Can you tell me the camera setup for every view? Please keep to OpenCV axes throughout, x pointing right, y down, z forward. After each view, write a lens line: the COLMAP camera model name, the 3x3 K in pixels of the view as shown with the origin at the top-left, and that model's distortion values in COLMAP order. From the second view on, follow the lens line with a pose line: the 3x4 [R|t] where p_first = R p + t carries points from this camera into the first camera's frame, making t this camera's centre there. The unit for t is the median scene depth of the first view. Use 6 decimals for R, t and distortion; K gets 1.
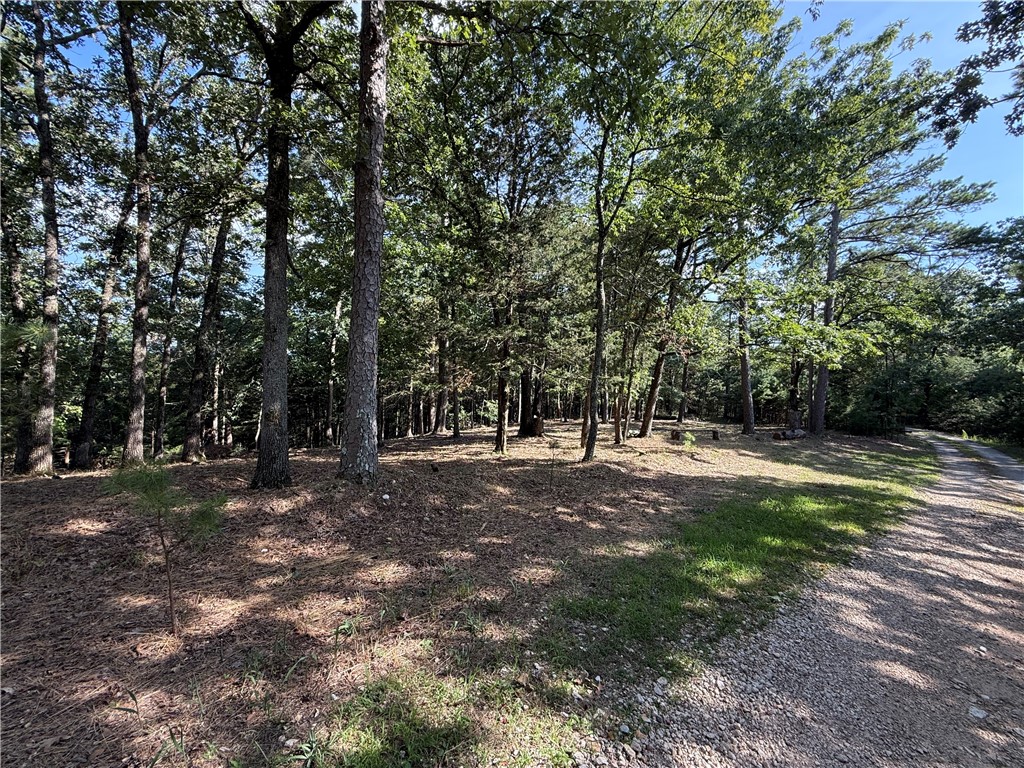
lens RADIAL K [[407.7, 0, 520.8], [0, 407.7, 380.6], [0, 0, 1]] dist [-0.000324, 0.000204]
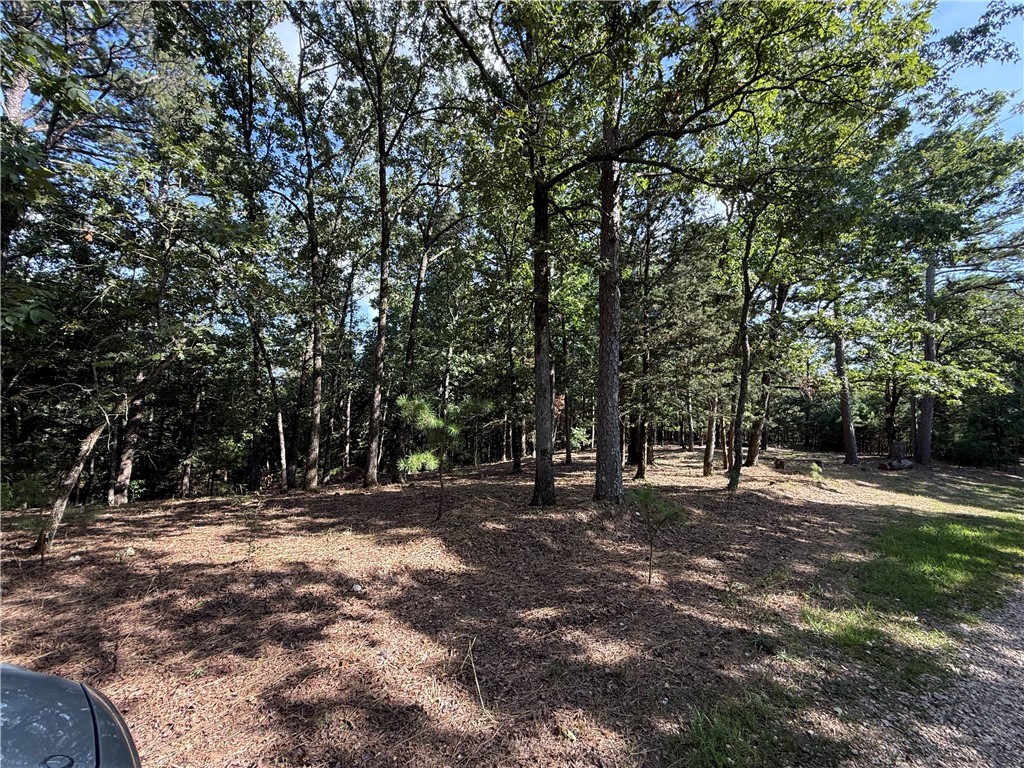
lens RADIAL K [[407.7, 0, 511.2], [0, 407.7, 383.2], [0, 0, 1]] dist [-0.000324, 0.000204]
pose [[0.993506, -0.009528, -0.113379, -0.262782], [0.003808, 0.998714, -0.050556, -0.036253], [0.113715, 0.049796, 0.992265, -0.186121]]
